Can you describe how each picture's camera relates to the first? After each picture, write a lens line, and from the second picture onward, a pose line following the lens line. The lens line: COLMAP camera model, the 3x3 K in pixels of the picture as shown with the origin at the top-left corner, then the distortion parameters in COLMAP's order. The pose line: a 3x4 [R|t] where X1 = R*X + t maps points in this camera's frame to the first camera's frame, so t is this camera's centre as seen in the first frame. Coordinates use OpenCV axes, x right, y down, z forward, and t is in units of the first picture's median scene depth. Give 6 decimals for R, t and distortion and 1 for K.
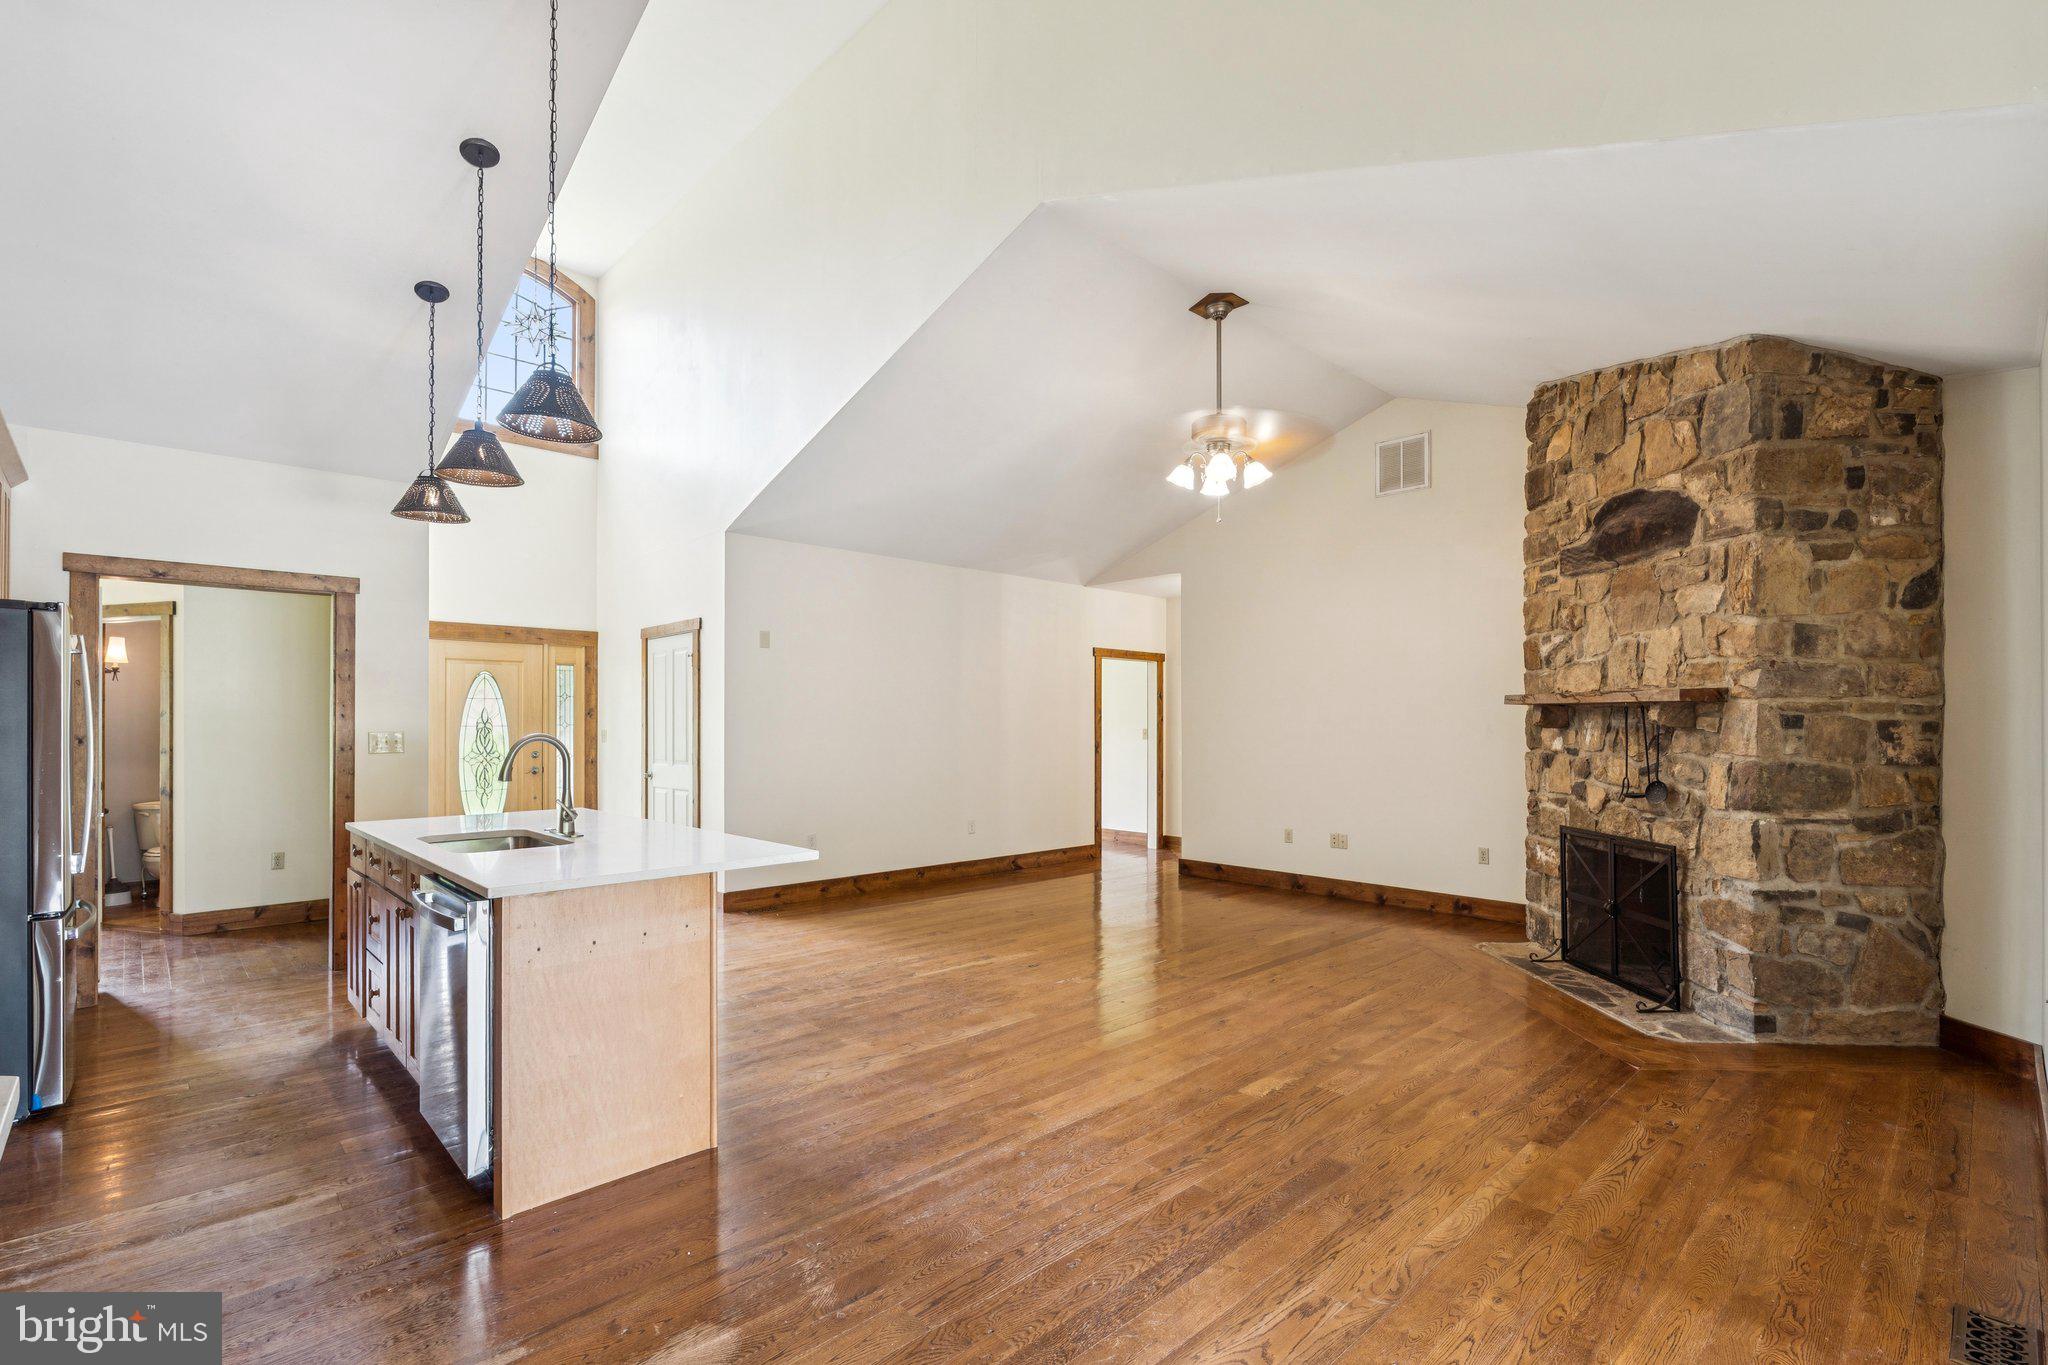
lens RADIAL K [[929.6, 0, 1025.8], [0, 929.6, 714.9], [0, 0, 1]] dist [-0.002502, 0.000213]
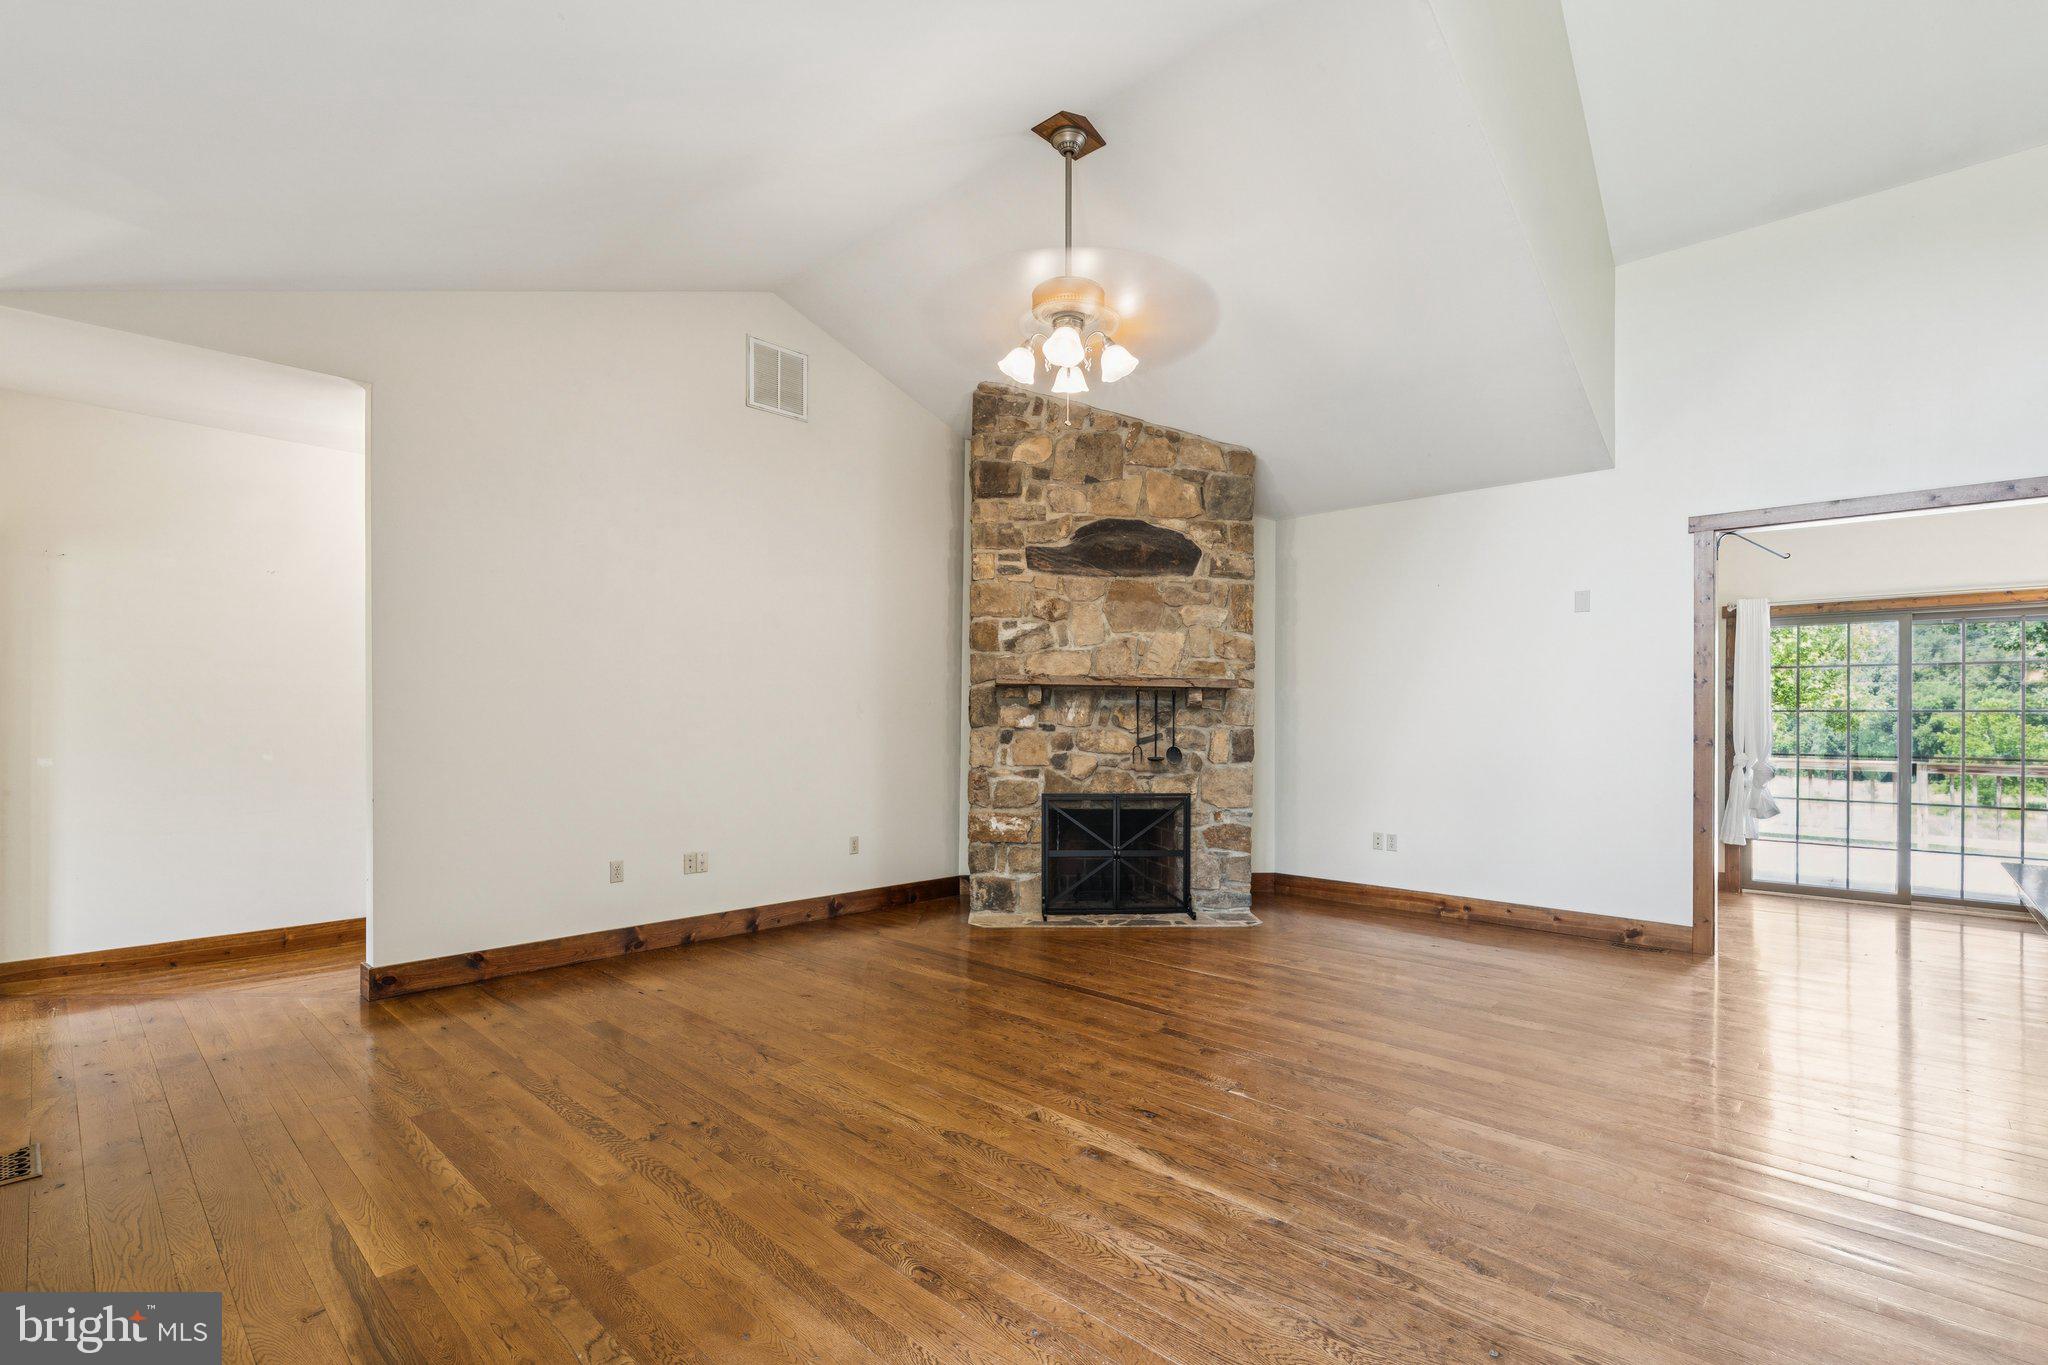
lens RADIAL K [[929.6, 0, 1032.4], [0, 929.6, 714.2], [0, 0, 1]] dist [-0.002502, 0.000213]
pose [[-0.053220, 0.003706, 0.998576, -0.564988], [-0.014877, 0.999879, -0.004503, 0.029625], [-0.998472, -0.015096, -0.053158, 1.122606]]
